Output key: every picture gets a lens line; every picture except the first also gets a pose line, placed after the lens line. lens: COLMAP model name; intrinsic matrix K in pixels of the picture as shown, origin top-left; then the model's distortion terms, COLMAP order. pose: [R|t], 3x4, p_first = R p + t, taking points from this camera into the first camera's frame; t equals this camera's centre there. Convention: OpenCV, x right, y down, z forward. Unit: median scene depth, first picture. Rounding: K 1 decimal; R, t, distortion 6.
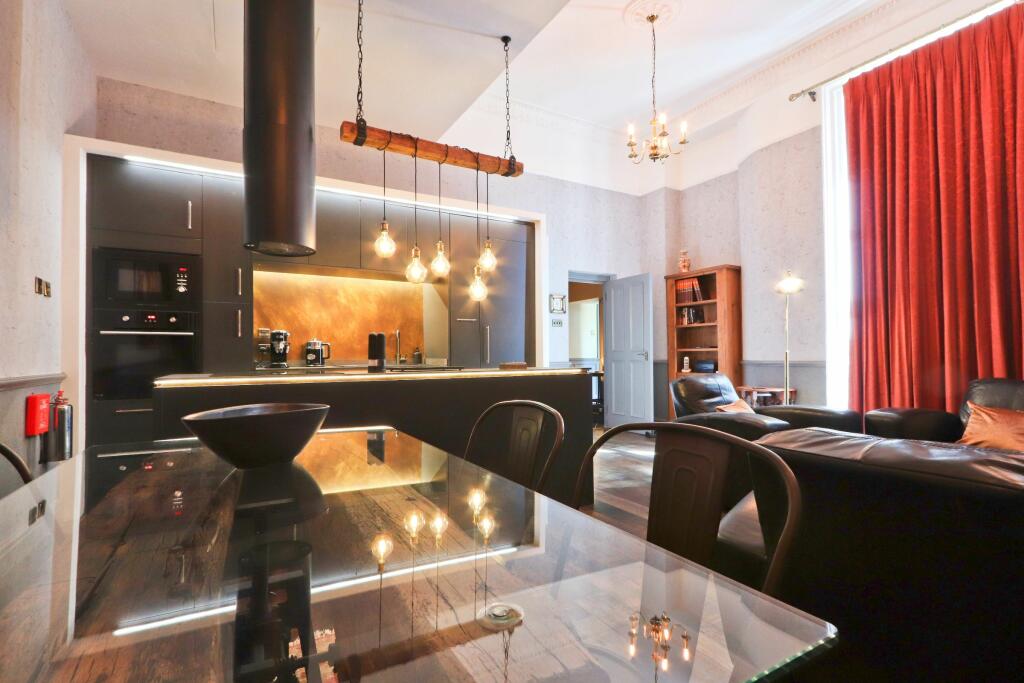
lens RADIAL K [[471.3, 0, 507.9], [0, 471.3, 349.4], [0, 0, 1]] dist [0.000767, 0.000278]
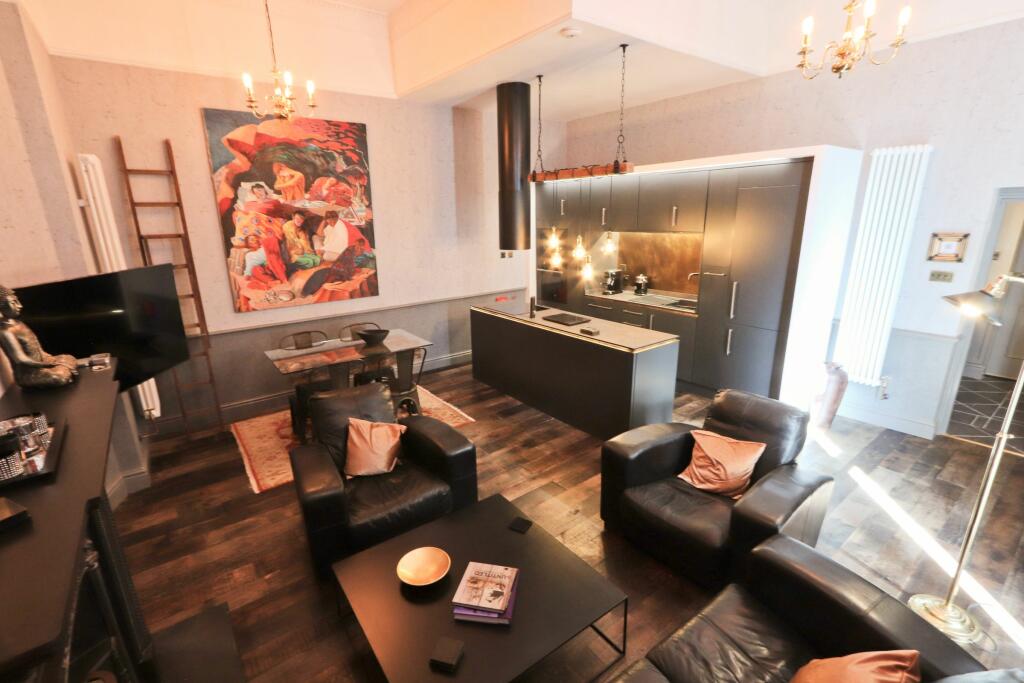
lens RADIAL K [[466.2, 0, 502.6], [0, 466.2, 345.2], [0, 0, 1]] dist [-0.001145, 0.000194]
pose [[0.119950, 0.281647, -0.951991, 1.041271], [0.035370, 0.957093, 0.287613, -0.265918], [0.992150, -0.068171, 0.104842, 0.477442]]
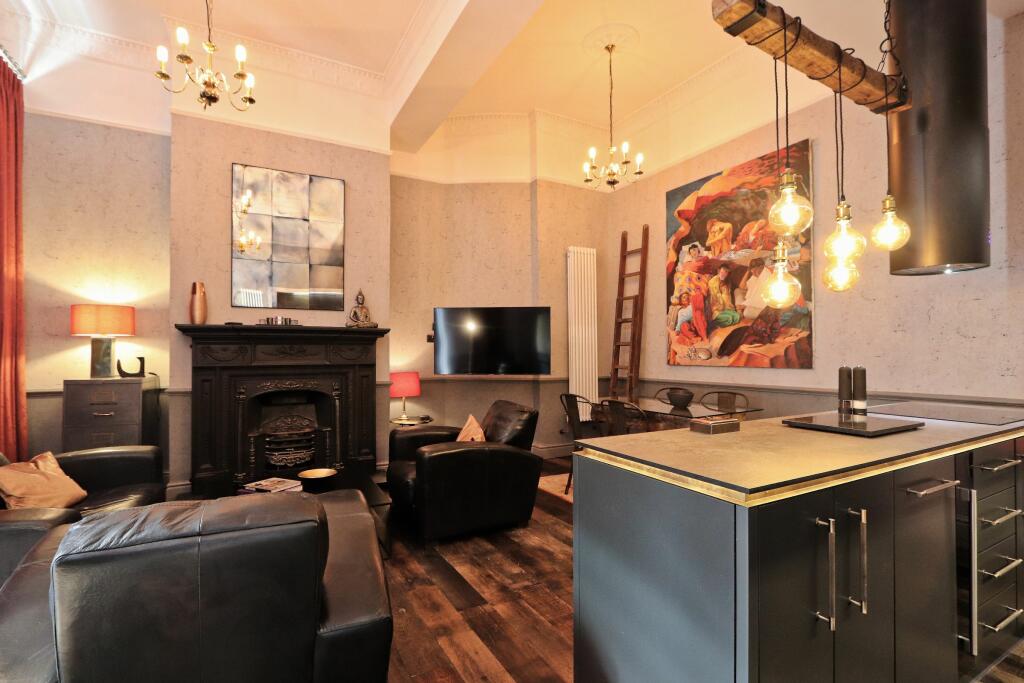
lens RADIAL K [[468.4, 0, 504.1], [0, 468.4, 346.8], [0, 0, 1]] dist [-0.017874, 0.000834]
pose [[-0.999575, 0.013459, 0.025847, 0.198840], [0.012654, 0.999437, -0.031089, -0.036563], [-0.026251, -0.030749, -0.999182, 1.251874]]
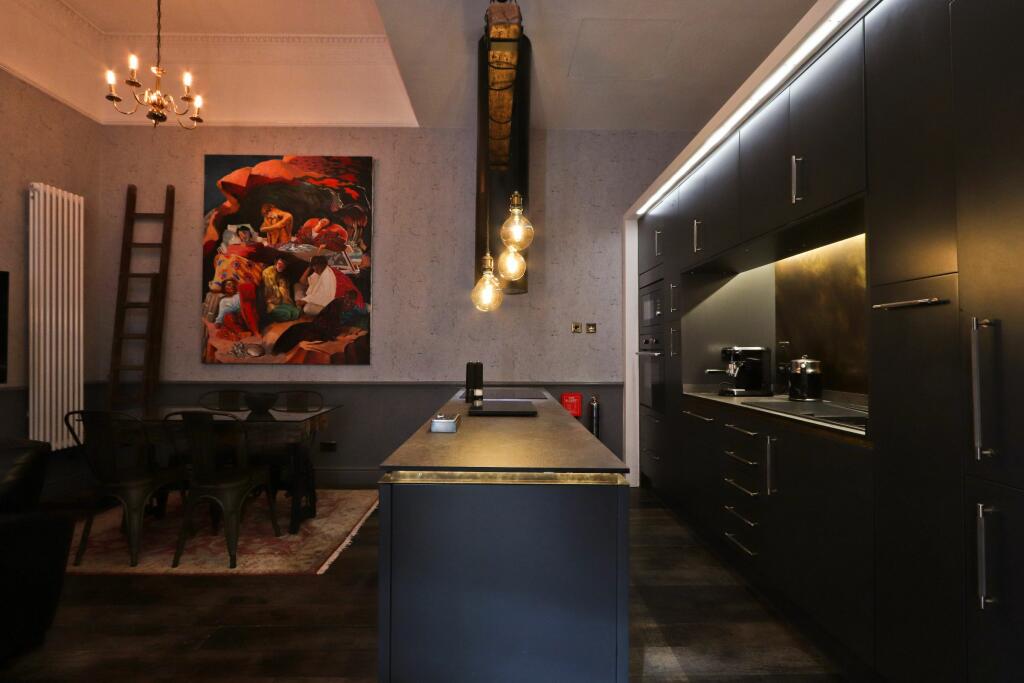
lens RADIAL K [[463.5, 0, 504.8], [0, 463.5, 346.5], [0, 0, 1]] dist [0.004279, -0.005483]
pose [[-0.491784, 0.001556, -0.870716, 0.368459], [0.015037, 0.999864, -0.006707, -0.042151], [0.870587, -0.016392, -0.491741, 1.070276]]
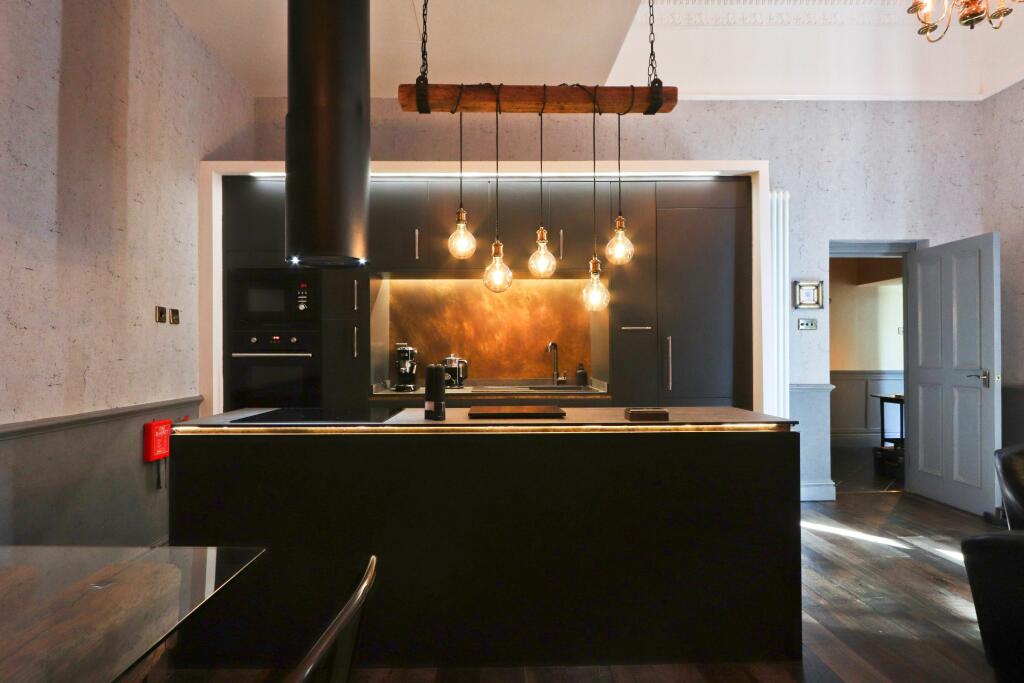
lens RADIAL K [[545.1, 0, 506.7], [0, 545.1, 347.5], [0, 0, 1]] dist [0.000376, -0.000551]
pose [[0.874773, 0.001590, -0.484530, 0.162655], [0.002839, 0.999961, 0.008406, -0.048546], [0.484524, -0.008729, 0.874734, 0.221902]]
